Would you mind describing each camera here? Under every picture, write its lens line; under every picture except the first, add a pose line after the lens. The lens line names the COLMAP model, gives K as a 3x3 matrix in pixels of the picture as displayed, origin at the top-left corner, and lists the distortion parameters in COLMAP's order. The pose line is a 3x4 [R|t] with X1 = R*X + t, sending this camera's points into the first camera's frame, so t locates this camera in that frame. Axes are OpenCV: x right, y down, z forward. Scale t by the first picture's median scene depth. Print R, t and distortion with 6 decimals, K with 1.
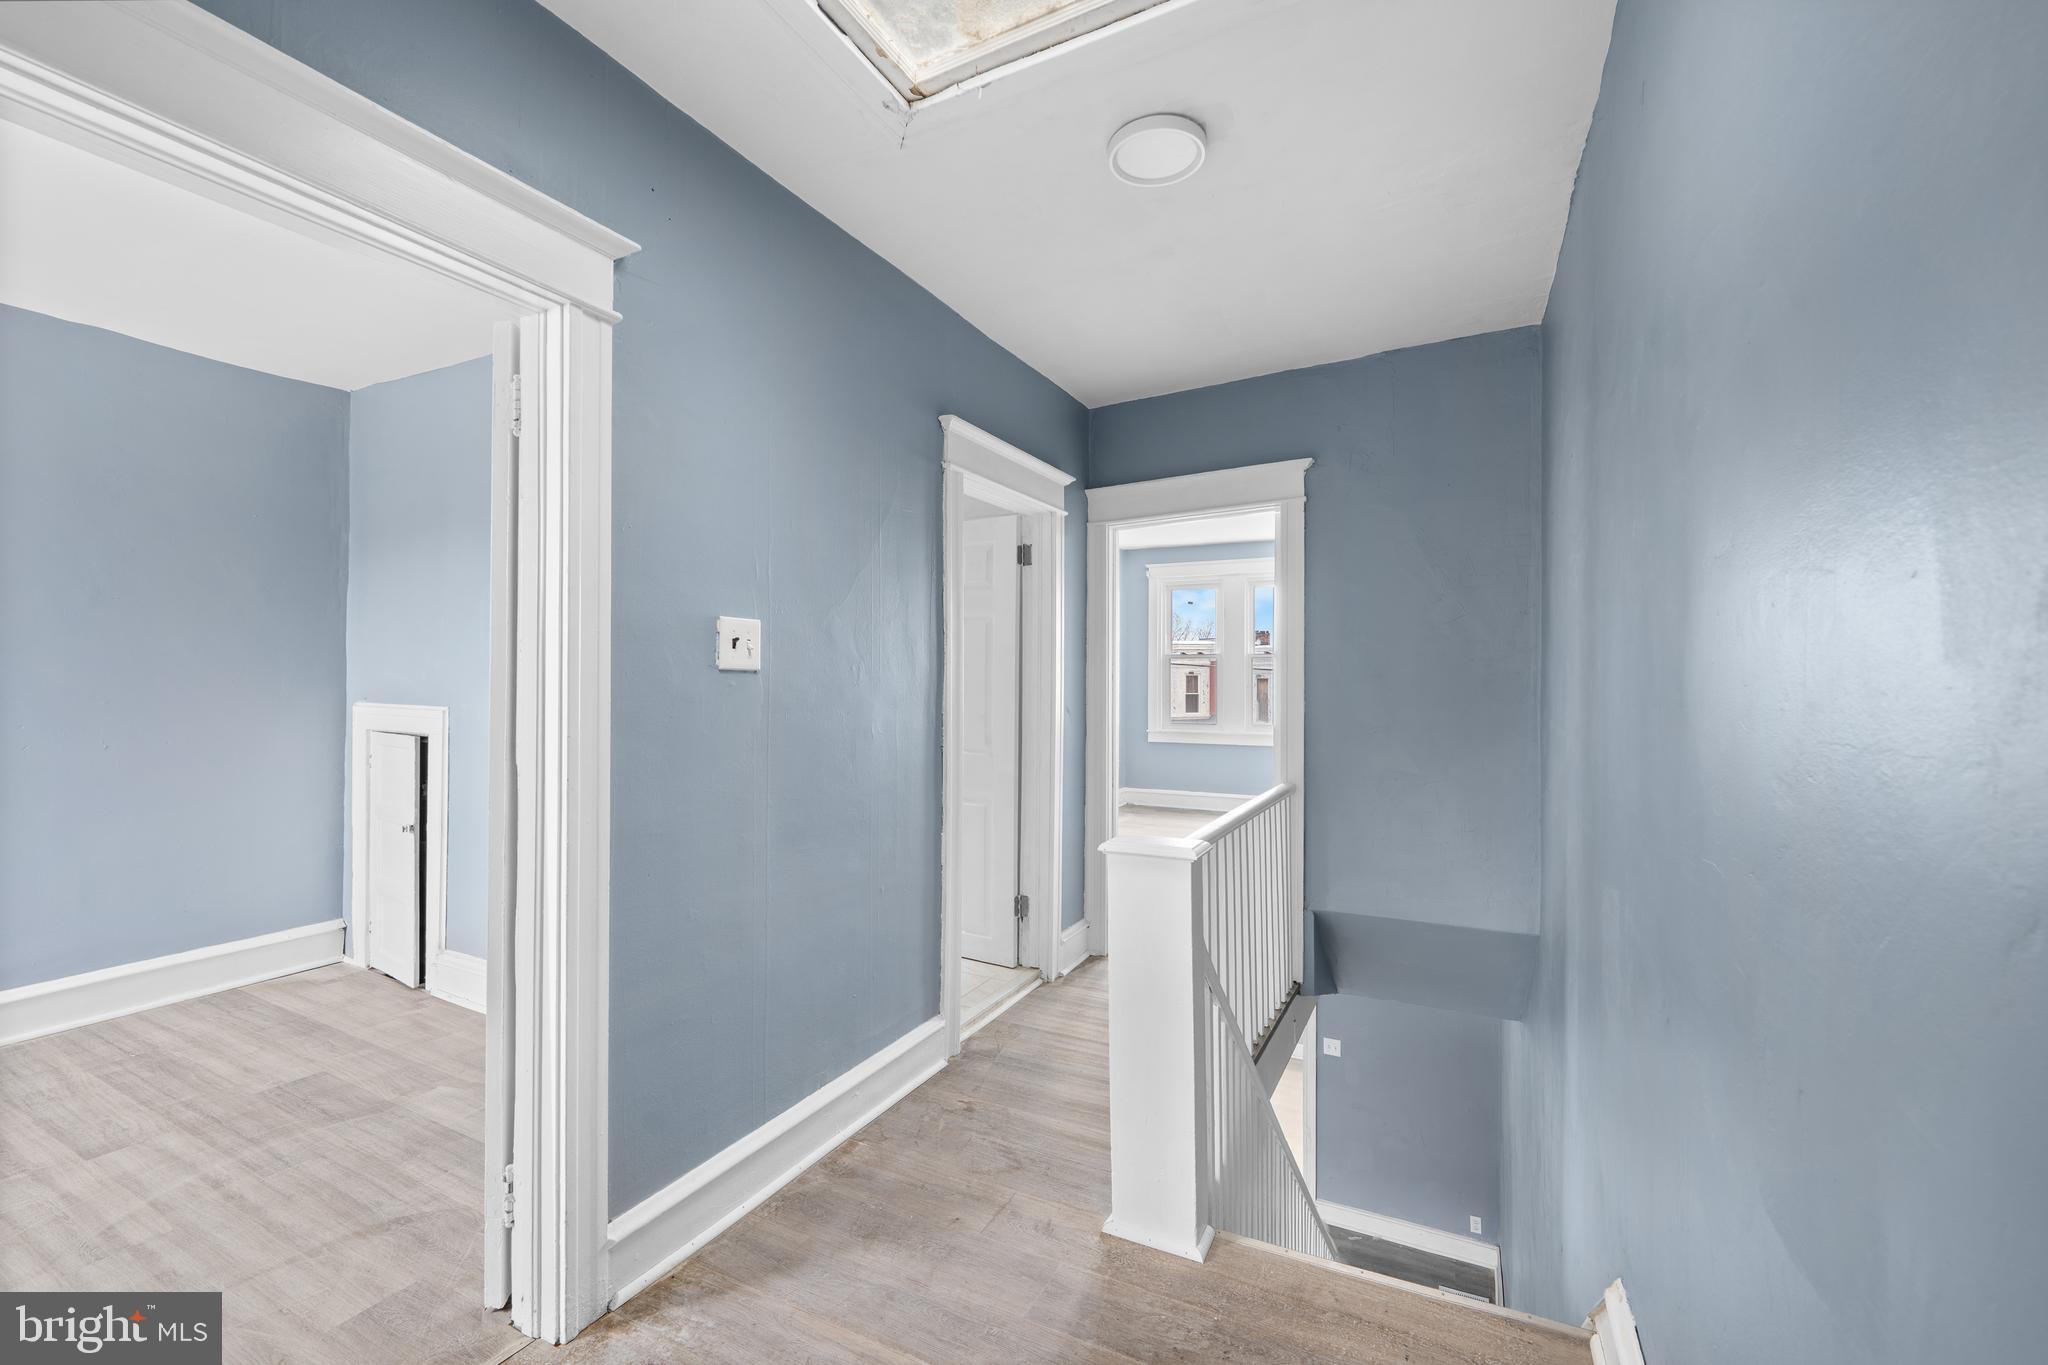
lens RADIAL K [[831.8, 0, 1025.0], [0, 831.8, 680.6], [0, 0, 1]] dist [0.000094, -0.000557]
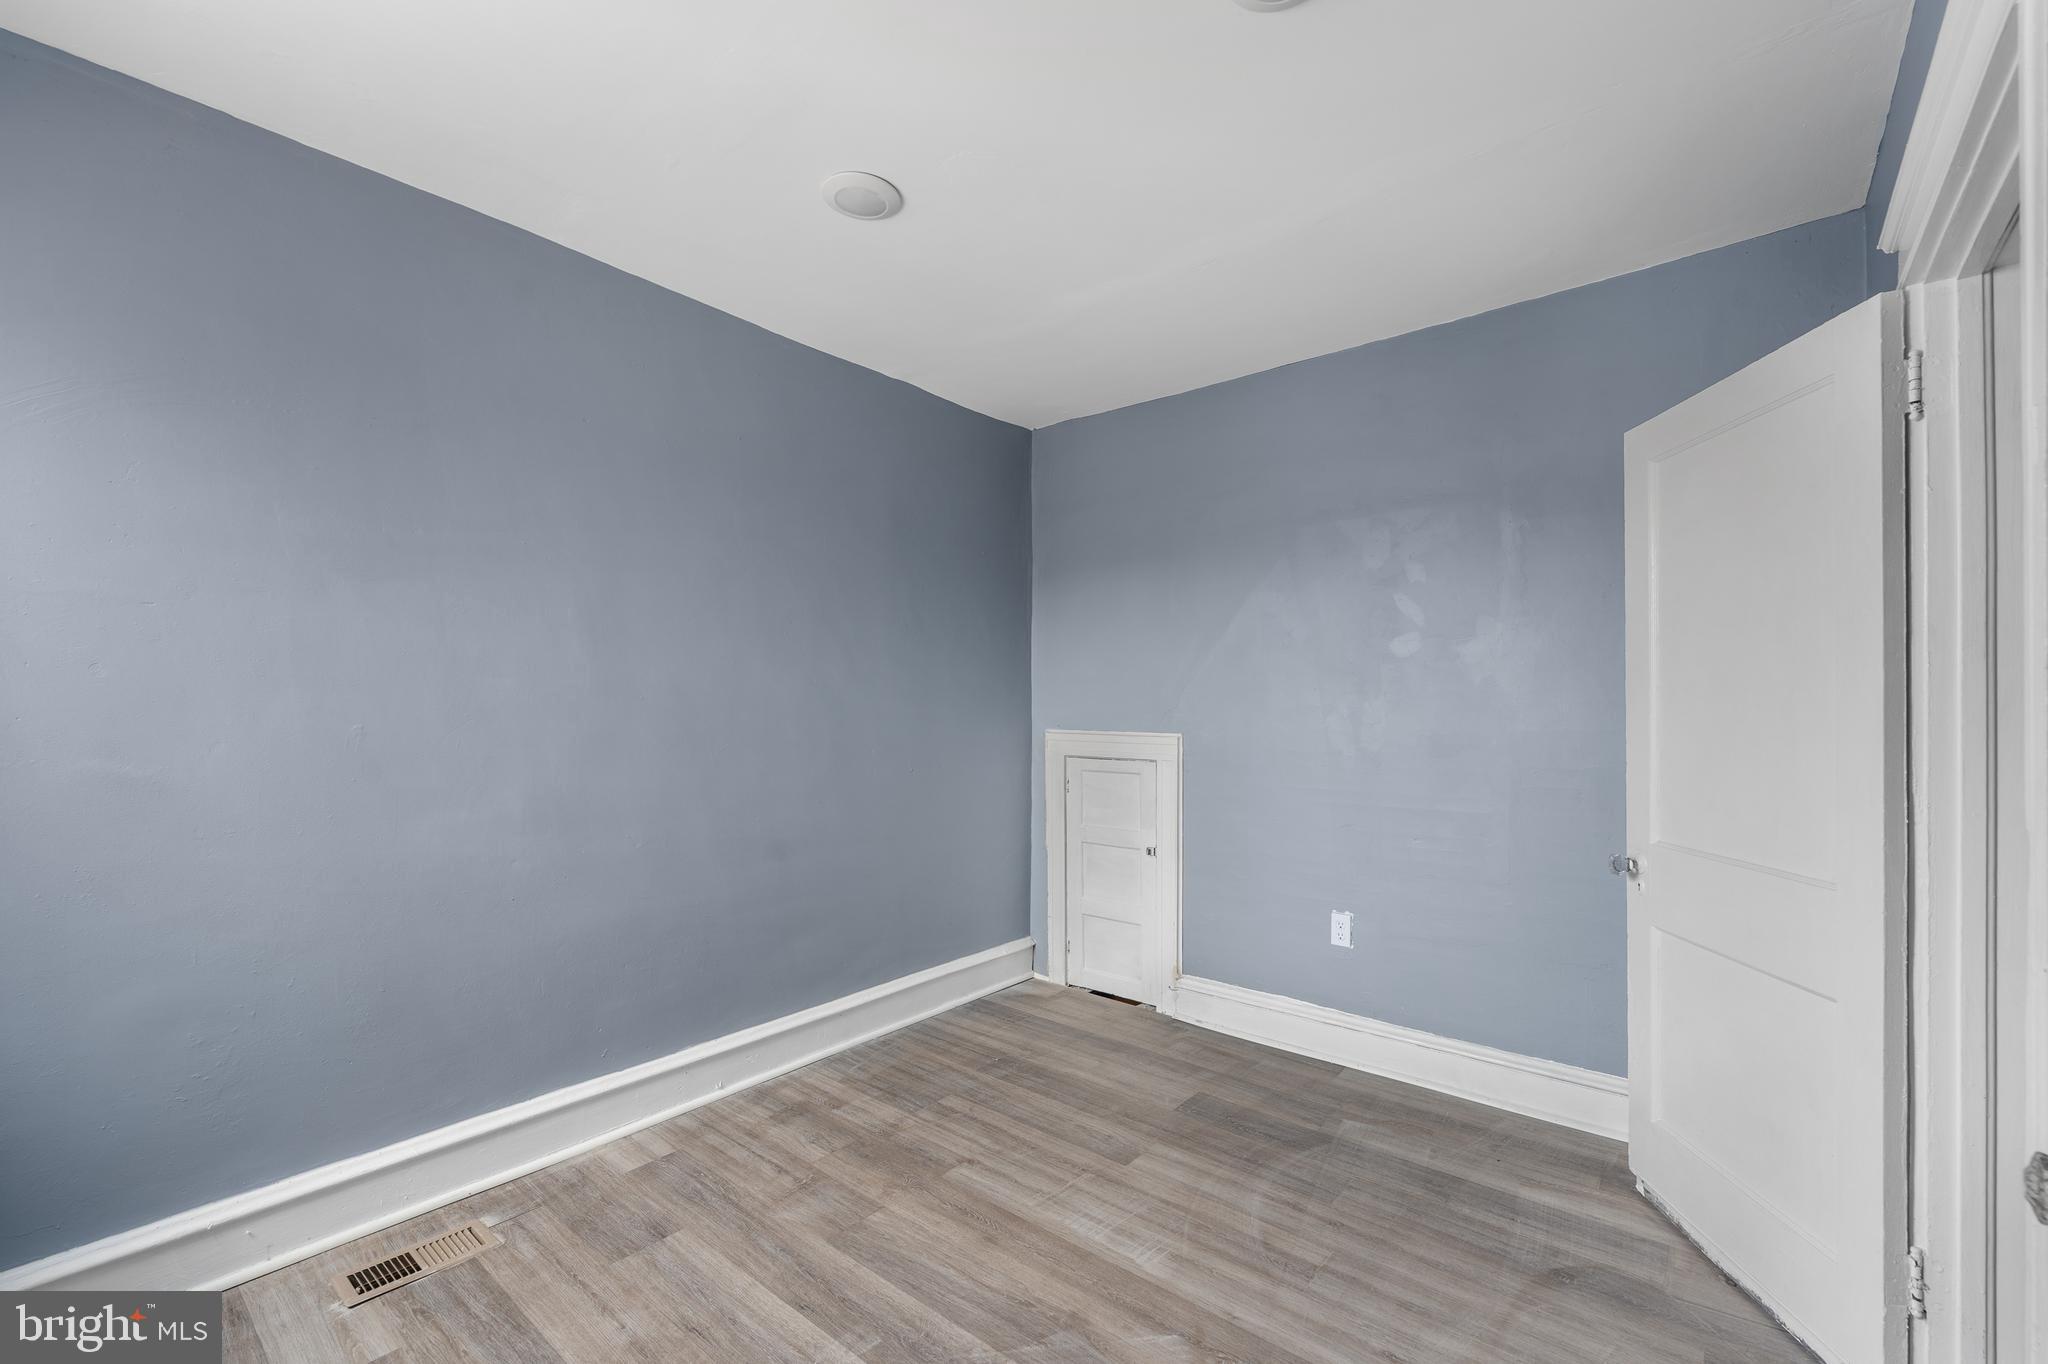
lens RADIAL K [[844.0, 0, 1020.0], [0, 844.0, 708.2], [0, 0, 1]] dist [-0.000285, -0.000299]
pose [[0.974557, -0.007330, -0.224021, -0.800496], [0.006392, 0.999968, -0.004910, 0.006421], [0.224050, 0.003353, 0.974572, -0.050137]]
